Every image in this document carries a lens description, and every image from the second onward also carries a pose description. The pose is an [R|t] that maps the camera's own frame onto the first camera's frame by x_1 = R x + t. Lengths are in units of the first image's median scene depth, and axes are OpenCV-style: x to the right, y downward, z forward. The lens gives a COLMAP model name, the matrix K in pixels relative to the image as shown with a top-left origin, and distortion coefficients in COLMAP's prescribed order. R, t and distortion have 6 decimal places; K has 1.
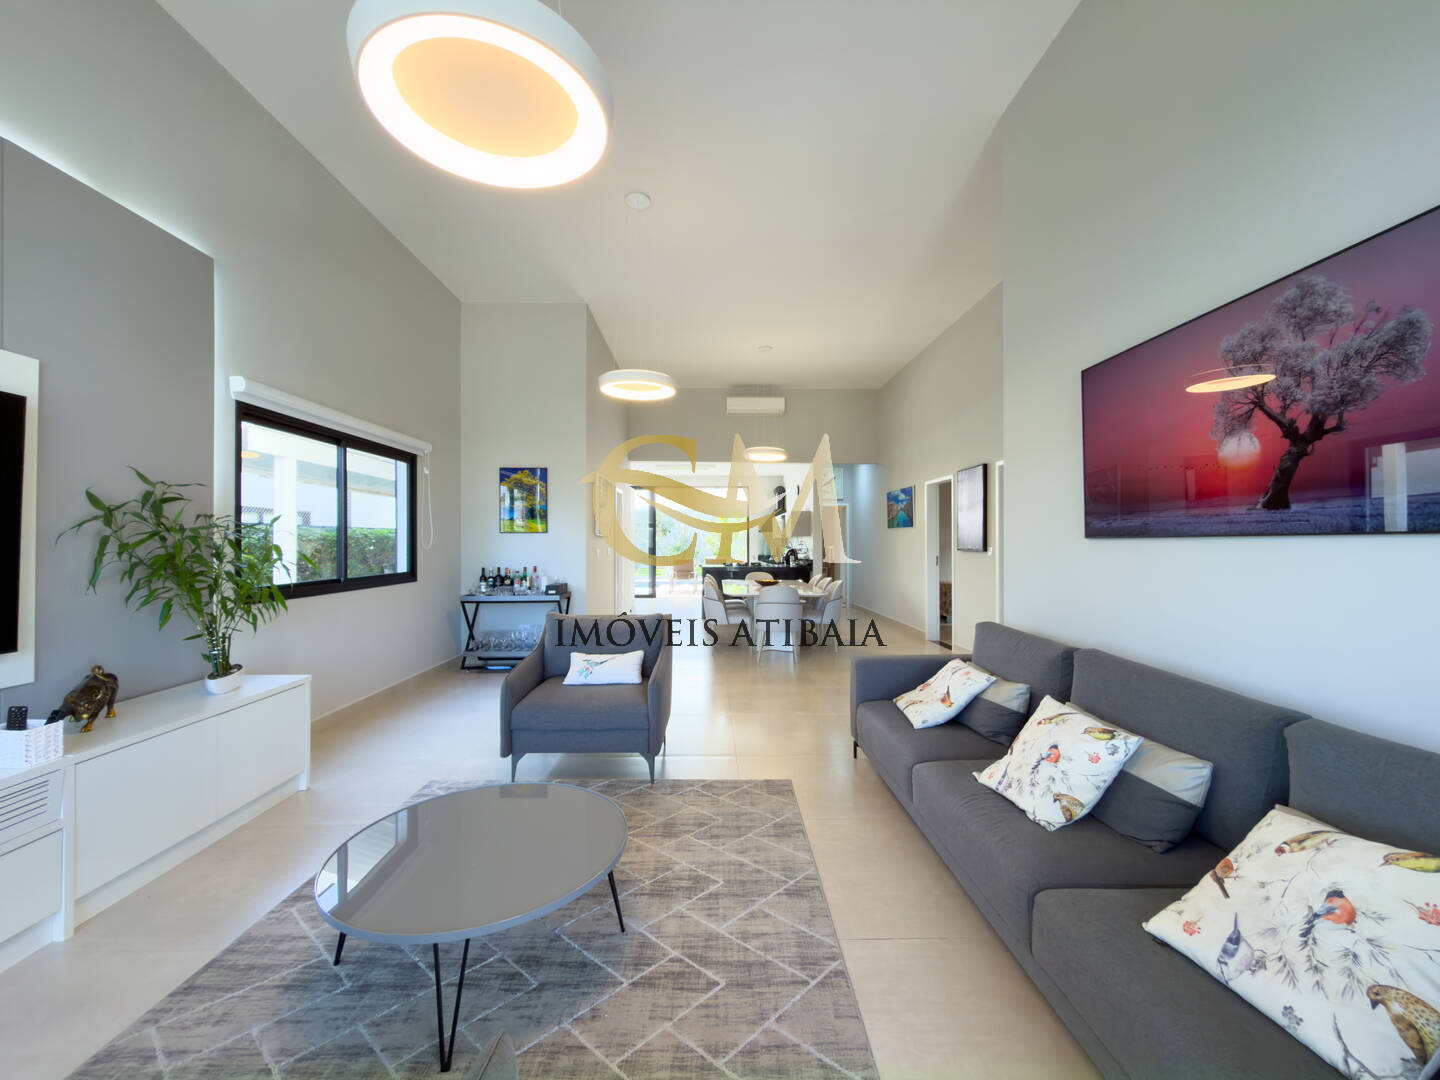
lens RADIAL K [[573.8, 0, 720.0], [0, 573.8, 540.0], [0, 0, 1]] dist [0.000590, 0.000208]
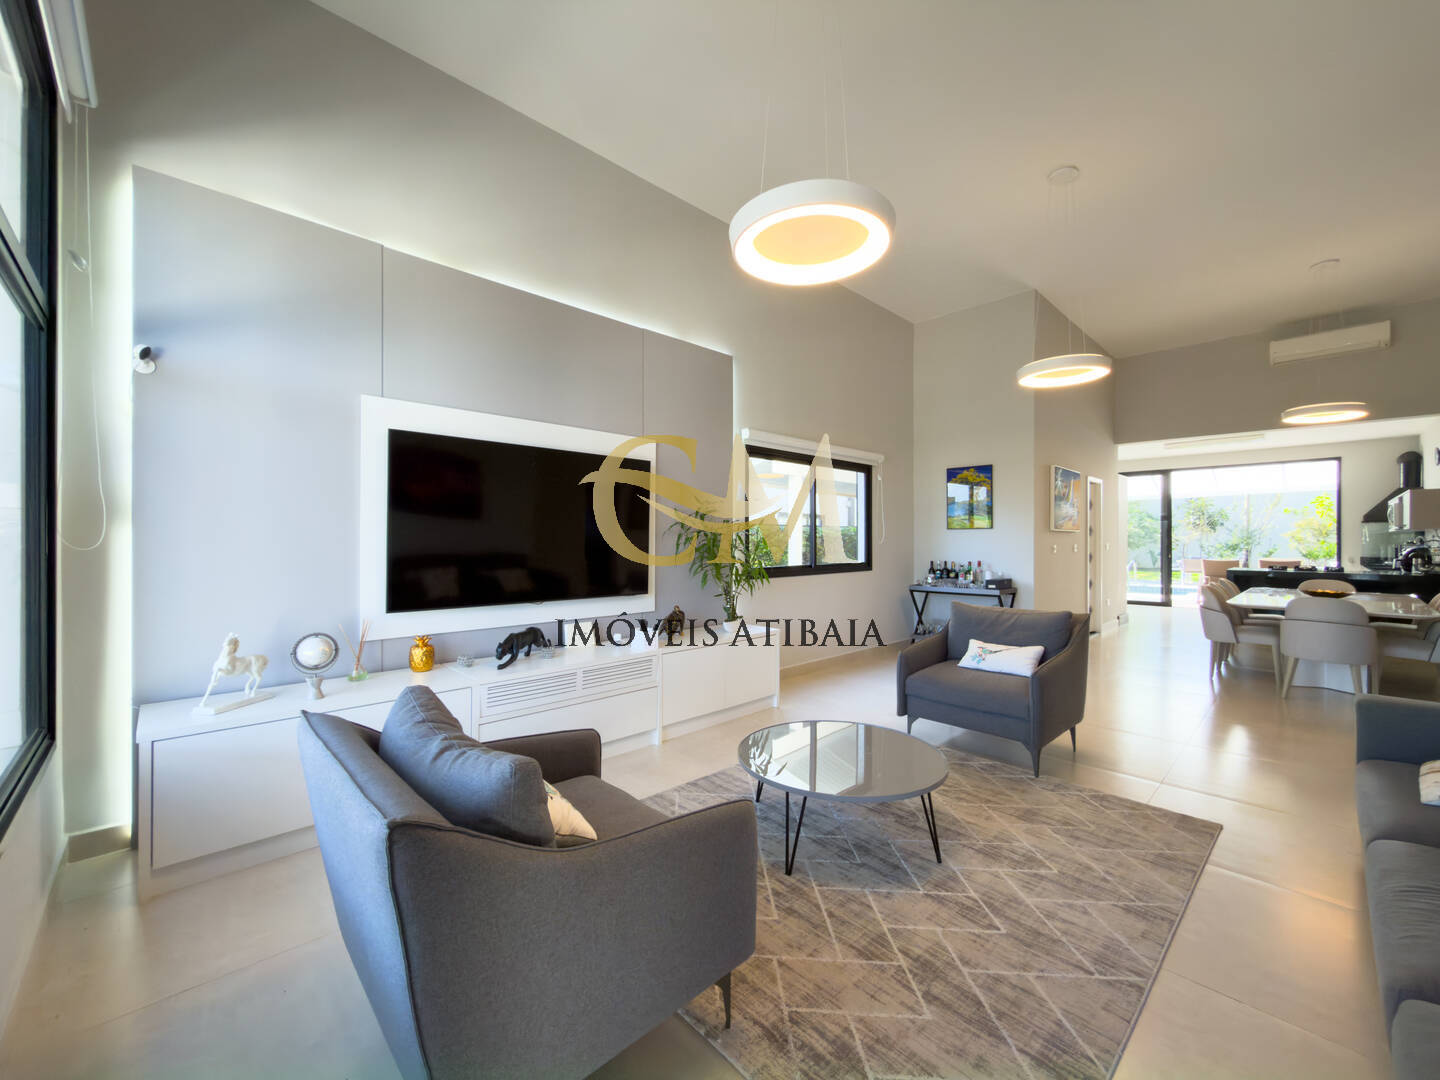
lens RADIAL K [[573.8, 0, 720.0], [0, 573.8, 540.0], [0, 0, 1]] dist [0.000590, 0.000208]
pose [[0.674773, 0.000362, -0.738025, 0.280755], [0.003368, 0.999988, 0.003570, 0.005905], [0.738018, -0.004895, 0.674763, -0.092754]]
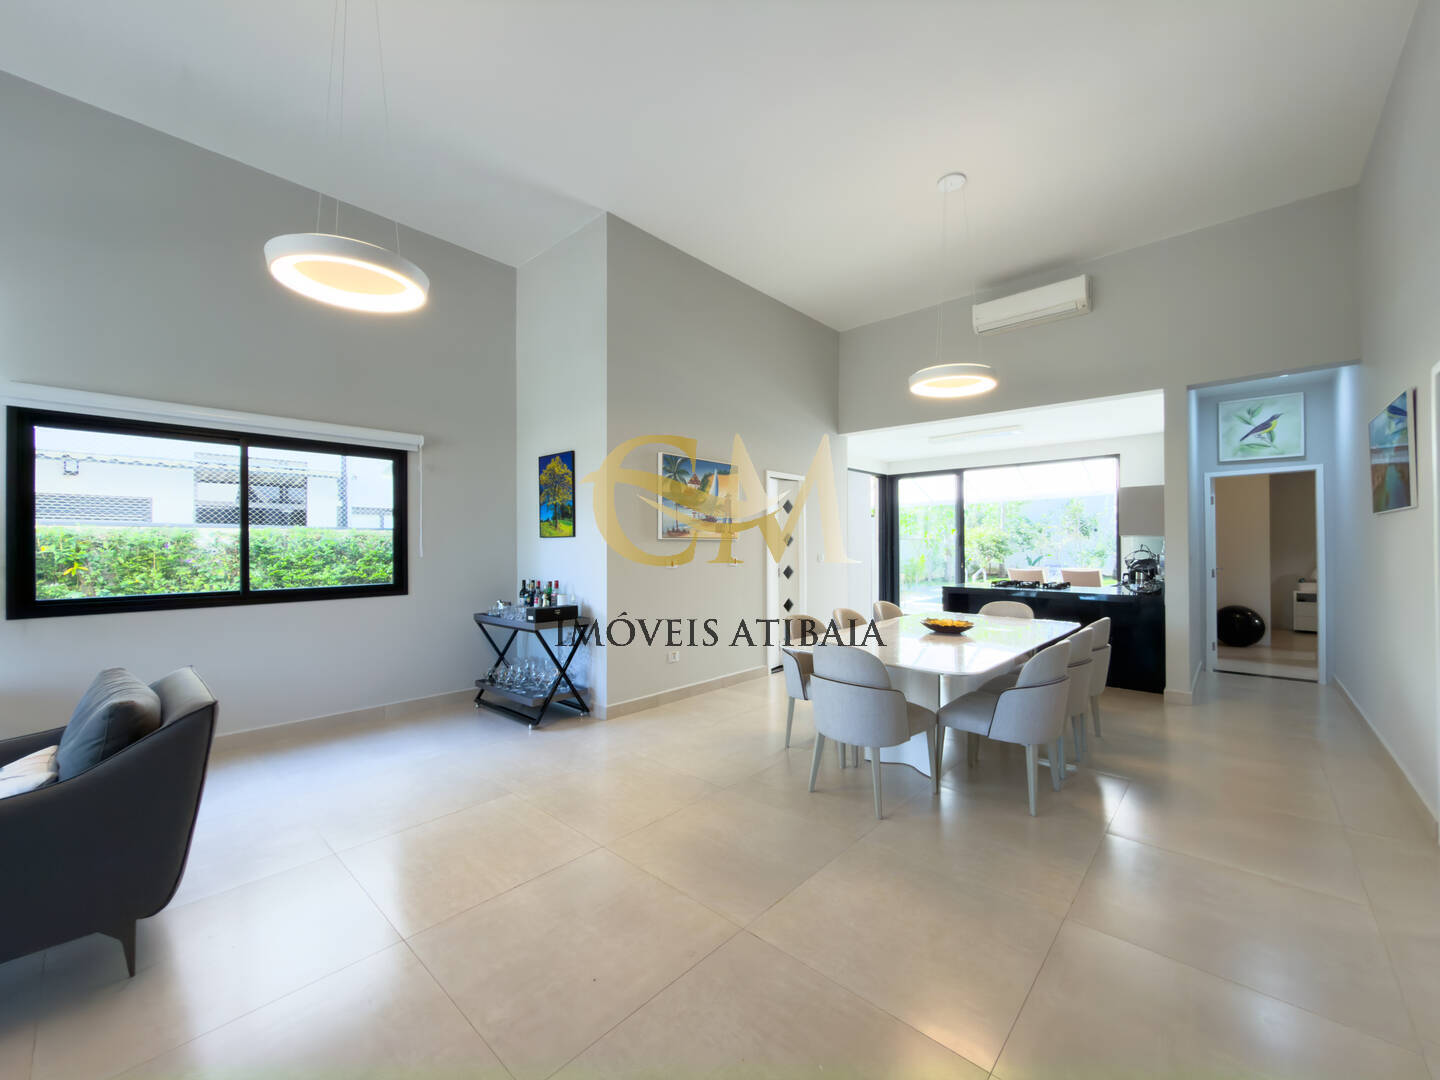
lens RADIAL K [[573.8, 0, 720.0], [0, 573.8, 540.0], [0, 0, 1]] dist [0.000590, 0.000208]
pose [[0.724790, -0.008062, -0.688922, 0.812413], [0.005381, 0.999967, -0.006042, -0.005793], [0.688948, 0.000672, 0.724810, 1.341714]]
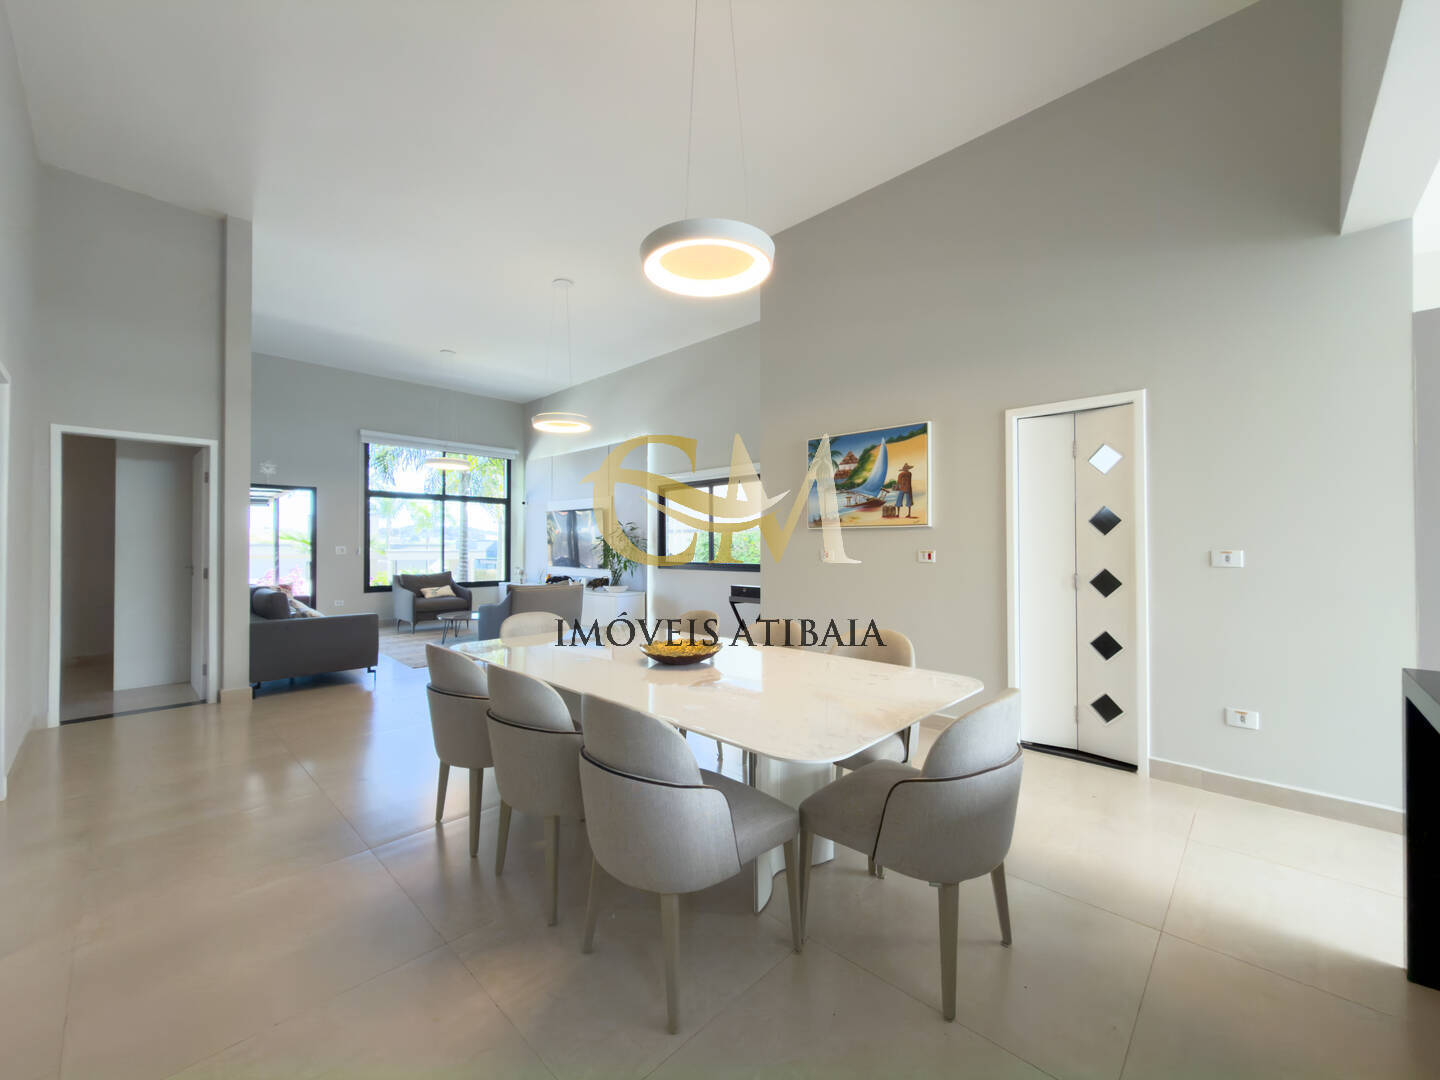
lens RADIAL K [[573.8, 0, 720.0], [0, 573.8, 540.0], [0, 0, 1]] dist [0.000590, 0.000208]
pose [[-0.706529, -0.004920, -0.707667, 0.852004], [0.005210, 0.999913, -0.012153, 0.029740], [0.707665, -0.012273, -0.706442, 3.463550]]
